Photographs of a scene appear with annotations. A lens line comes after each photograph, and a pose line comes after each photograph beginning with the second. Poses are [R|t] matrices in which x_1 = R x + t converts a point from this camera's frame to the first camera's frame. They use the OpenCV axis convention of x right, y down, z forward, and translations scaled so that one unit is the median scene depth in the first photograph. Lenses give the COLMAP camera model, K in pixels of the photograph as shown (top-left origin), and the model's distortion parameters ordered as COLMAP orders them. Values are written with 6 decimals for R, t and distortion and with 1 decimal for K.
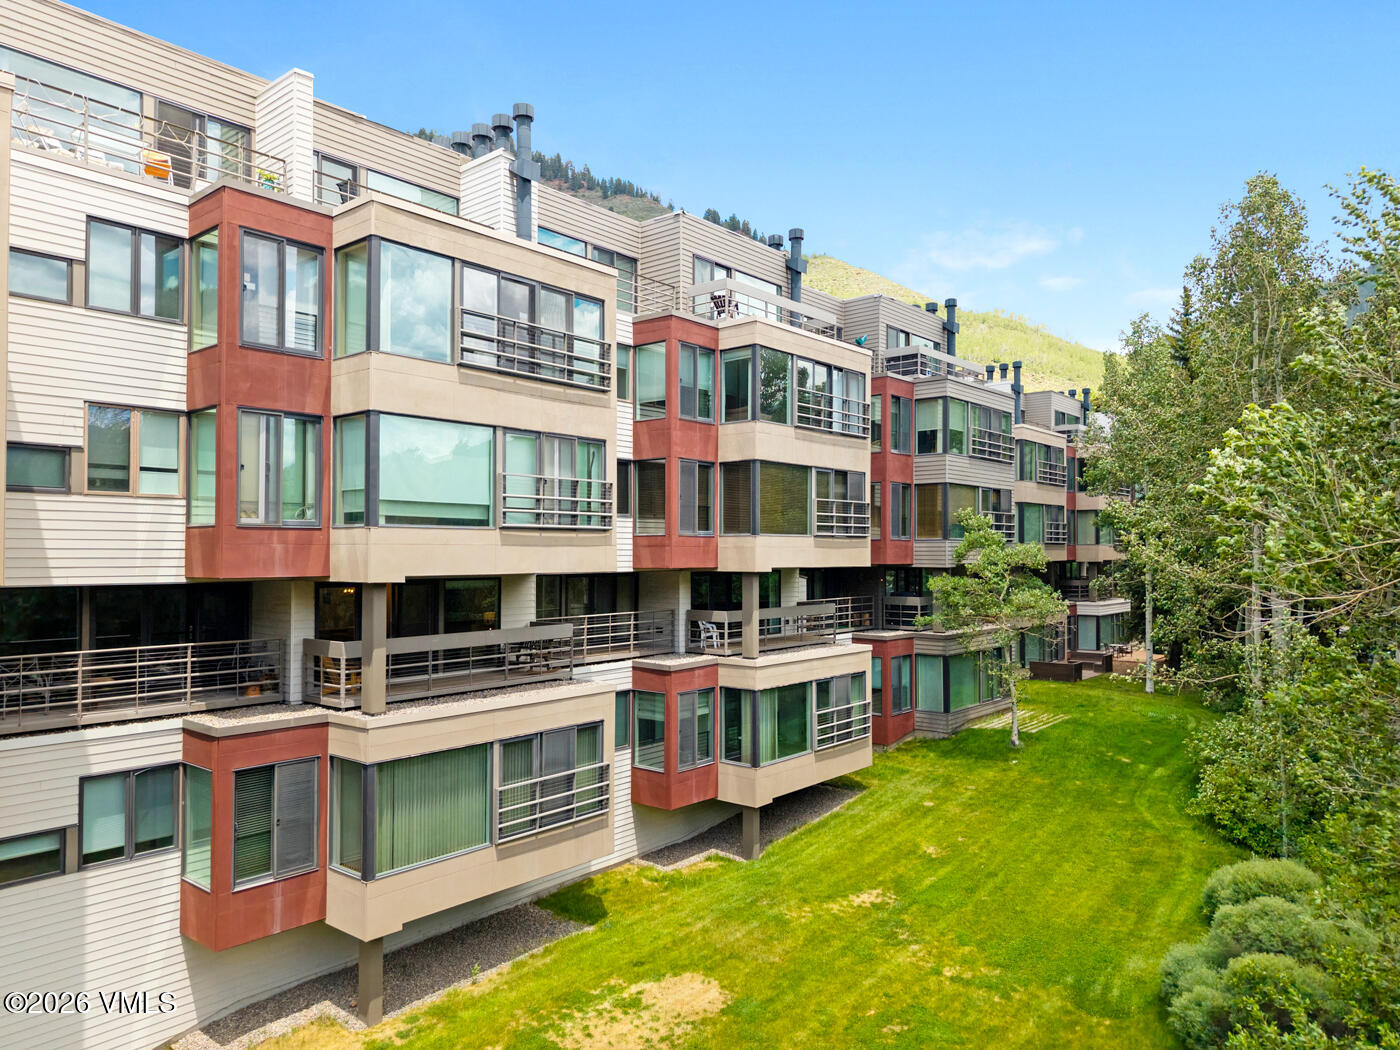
lens RADIAL K [[957.3, 0, 721.3], [0, 957.3, 525.6], [0, 0, 1]] dist [0.001353, 0.001372]
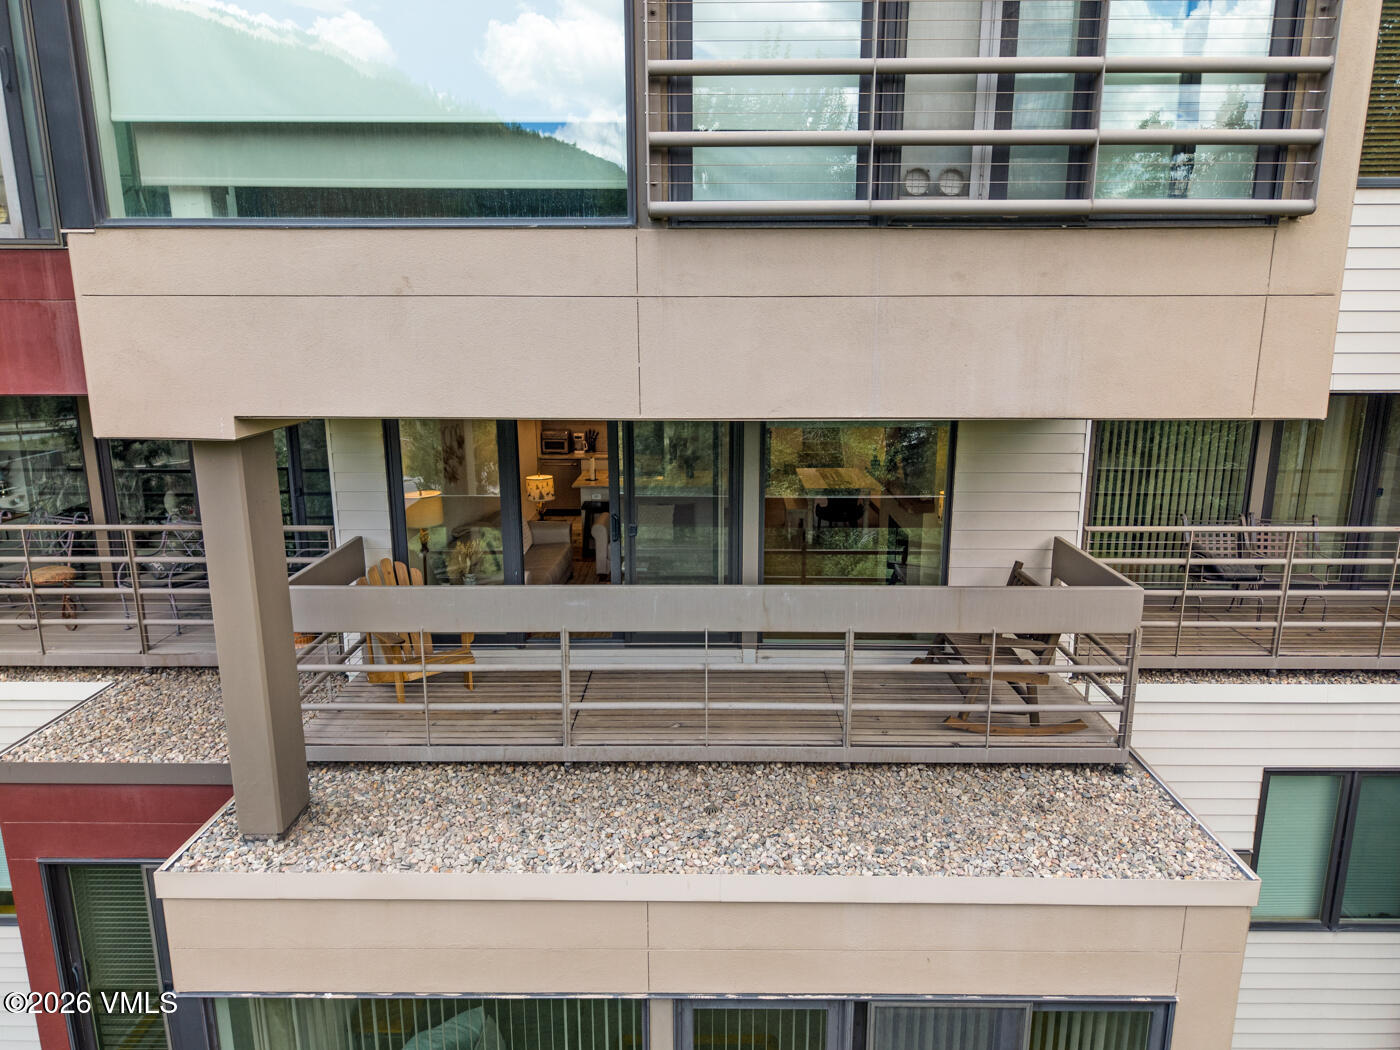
lens RADIAL K [[841.7, 0, 701.6], [0, 841.7, 539.6], [0, 0, 1]] dist [0.004699, -0.003090]
pose [[0.627031, 0.162224, -0.761916, -0.048749], [0.007438, 0.976785, 0.214094, 0.030375], [0.778959, -0.139910, 0.611268, 0.756176]]
